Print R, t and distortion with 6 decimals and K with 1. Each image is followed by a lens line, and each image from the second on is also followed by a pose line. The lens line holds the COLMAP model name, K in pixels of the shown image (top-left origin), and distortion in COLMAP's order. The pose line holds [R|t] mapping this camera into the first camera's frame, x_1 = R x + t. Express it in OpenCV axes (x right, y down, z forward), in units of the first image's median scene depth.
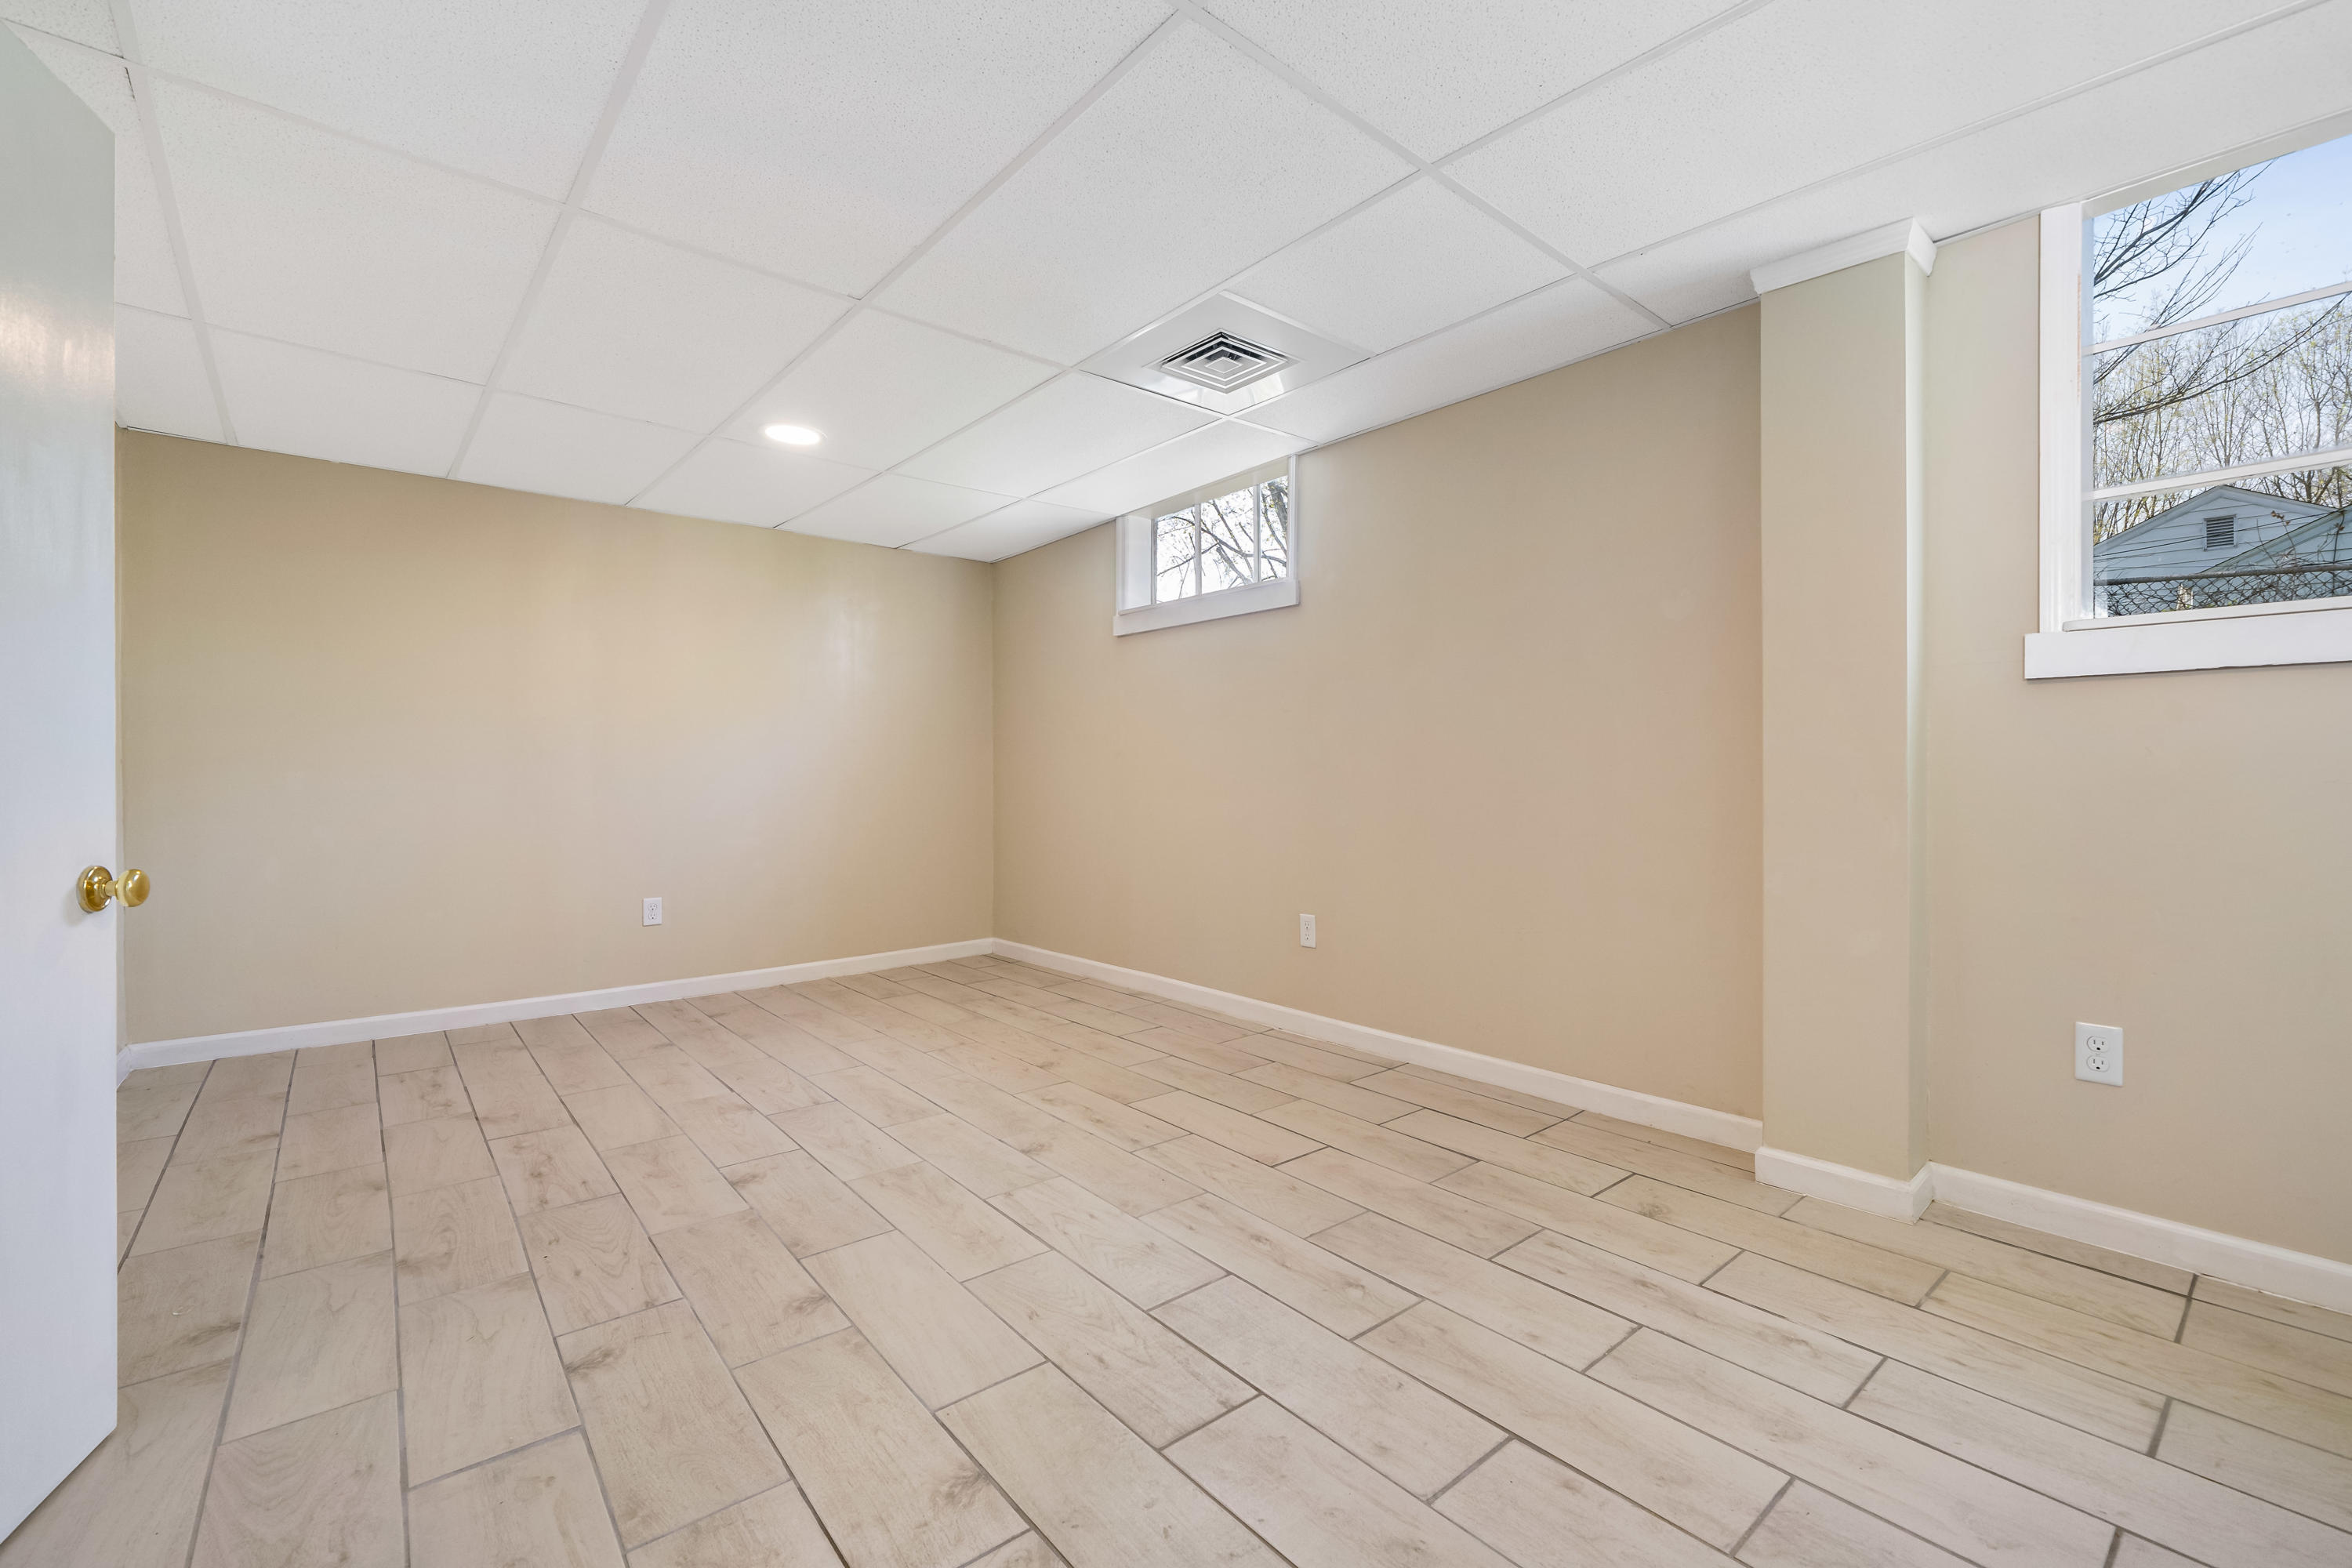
lens RADIAL K [[987.1, 0, 1167.8], [0, 987.1, 771.5], [0, 0, 1]] dist [0.000099, -0.000226]
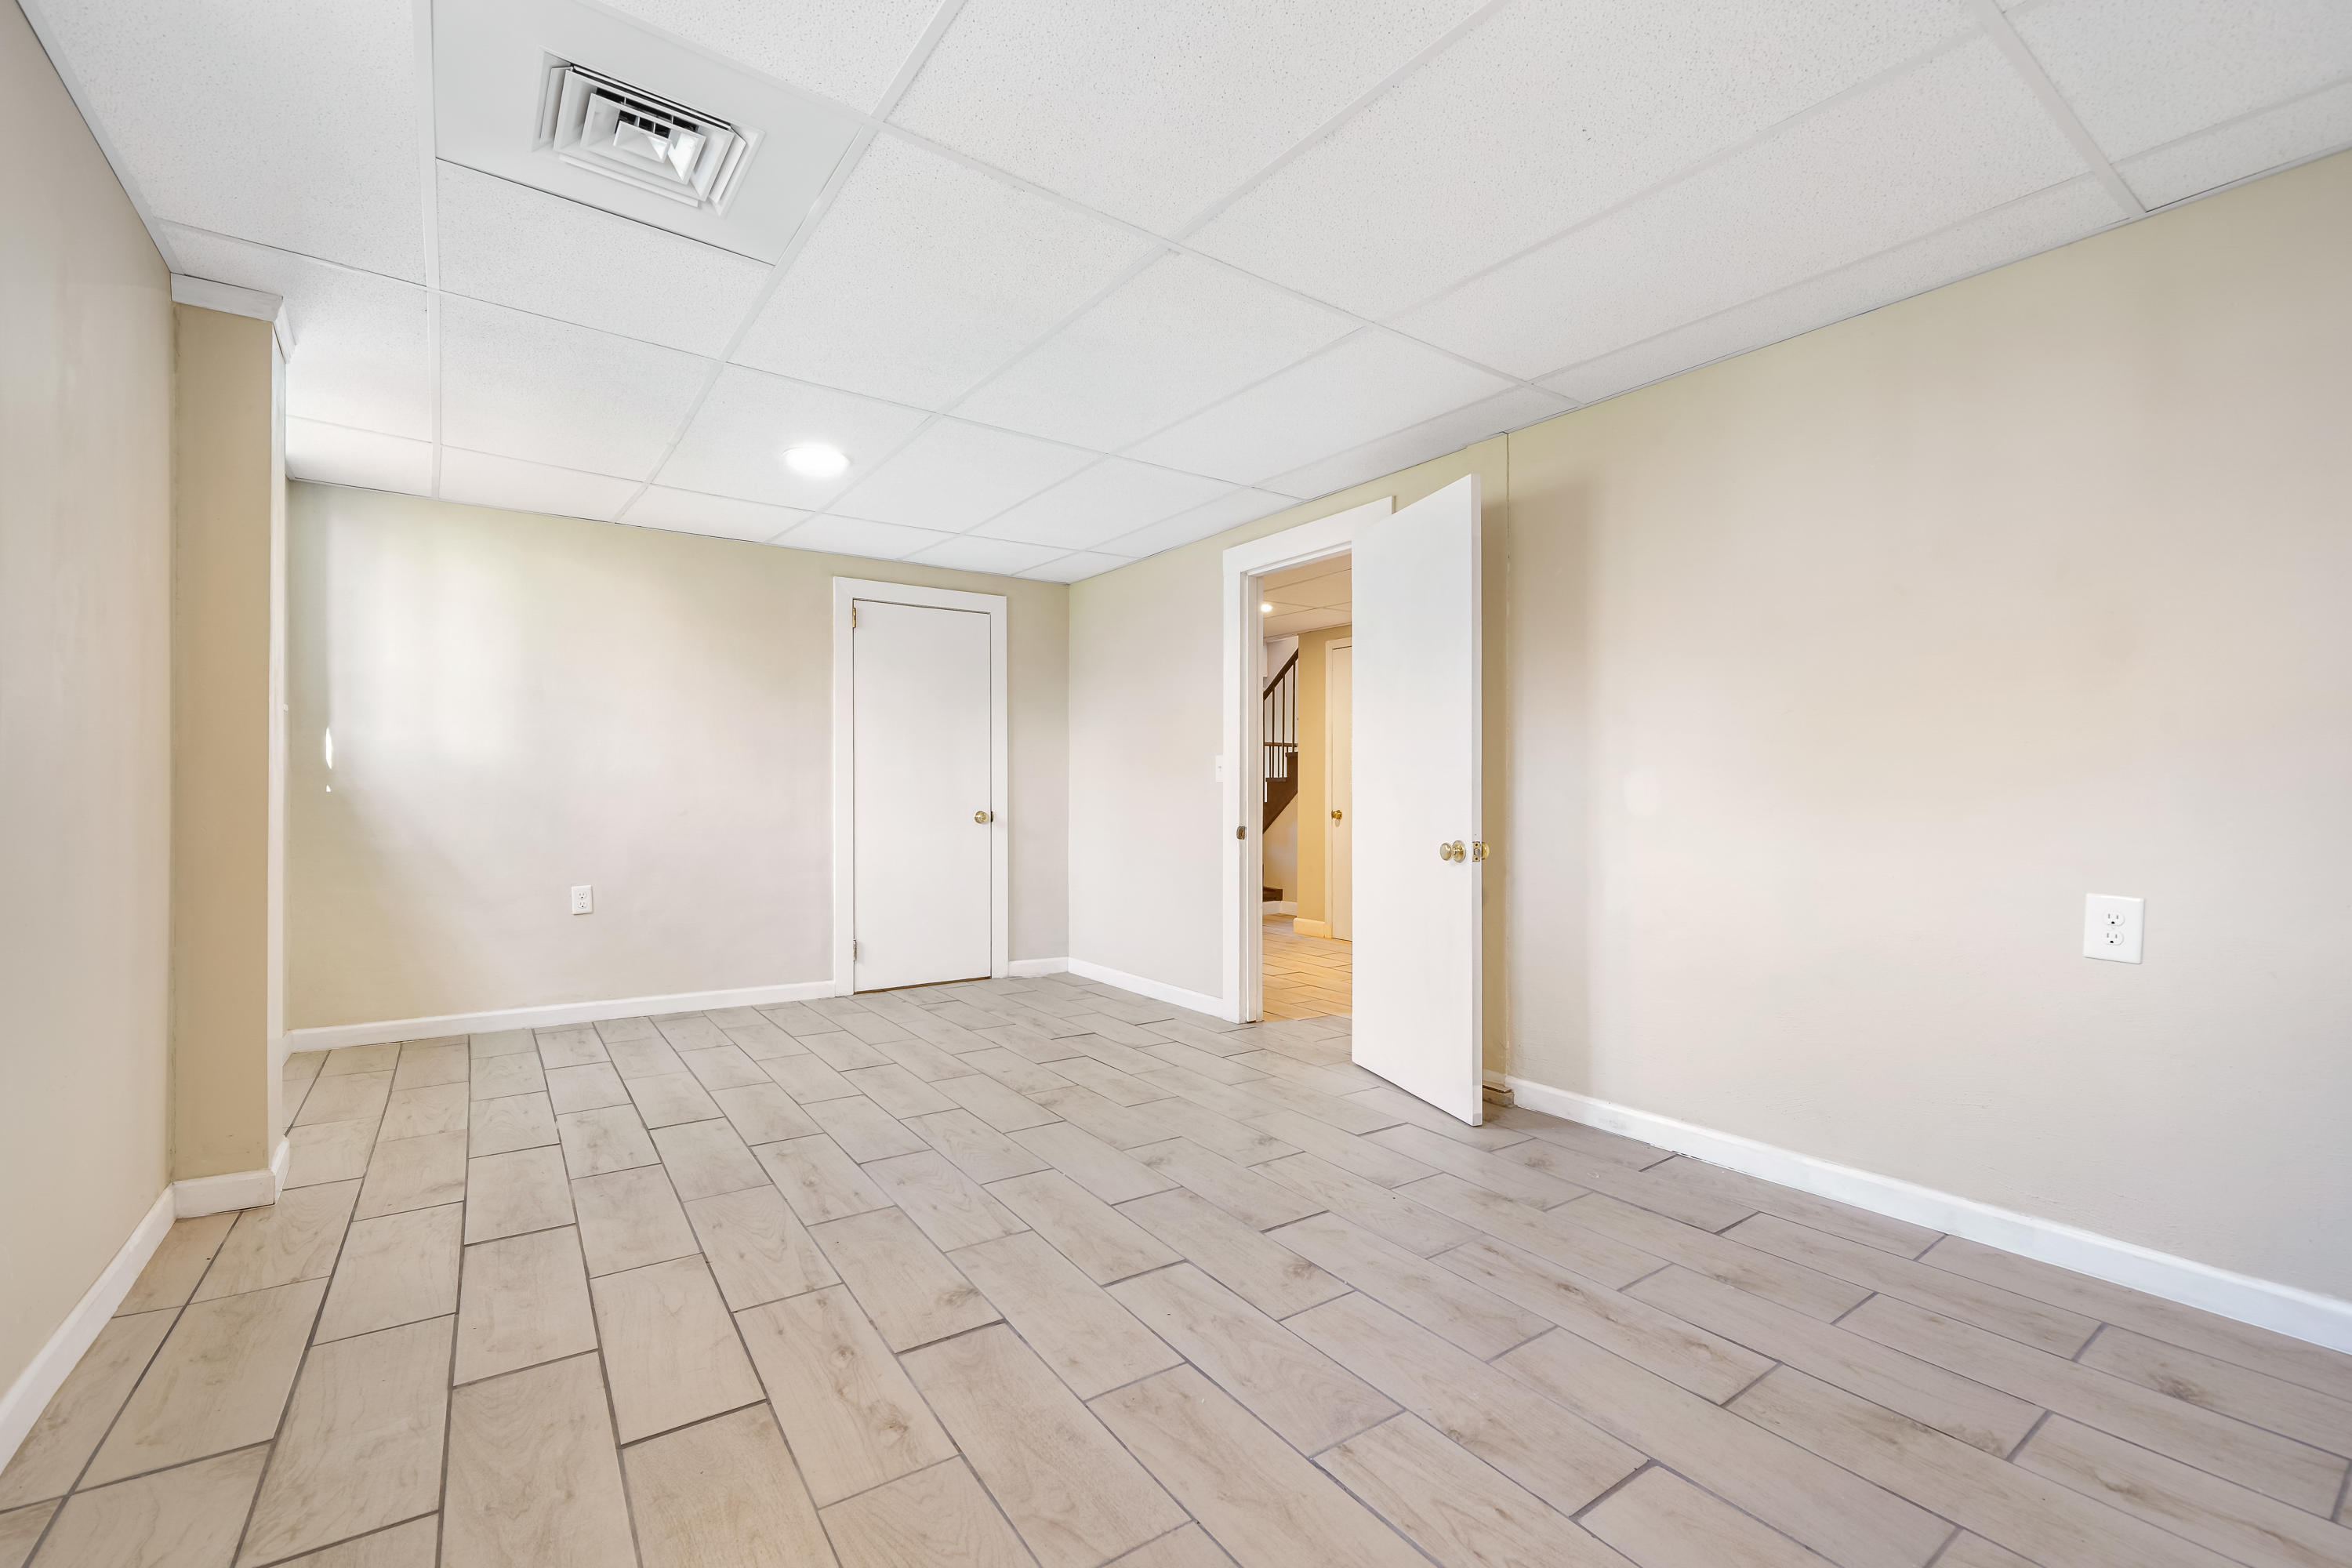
lens RADIAL K [[987.1, 0, 1166.8], [0, 987.1, 793.6], [0, 0, 1]] dist [0.000099, -0.000226]
pose [[-0.996762, 0.001155, 0.080399, -0.393645], [0.001069, 0.999999, -0.001119, -0.000698], [-0.080400, -0.001029, -0.996762, 1.941716]]
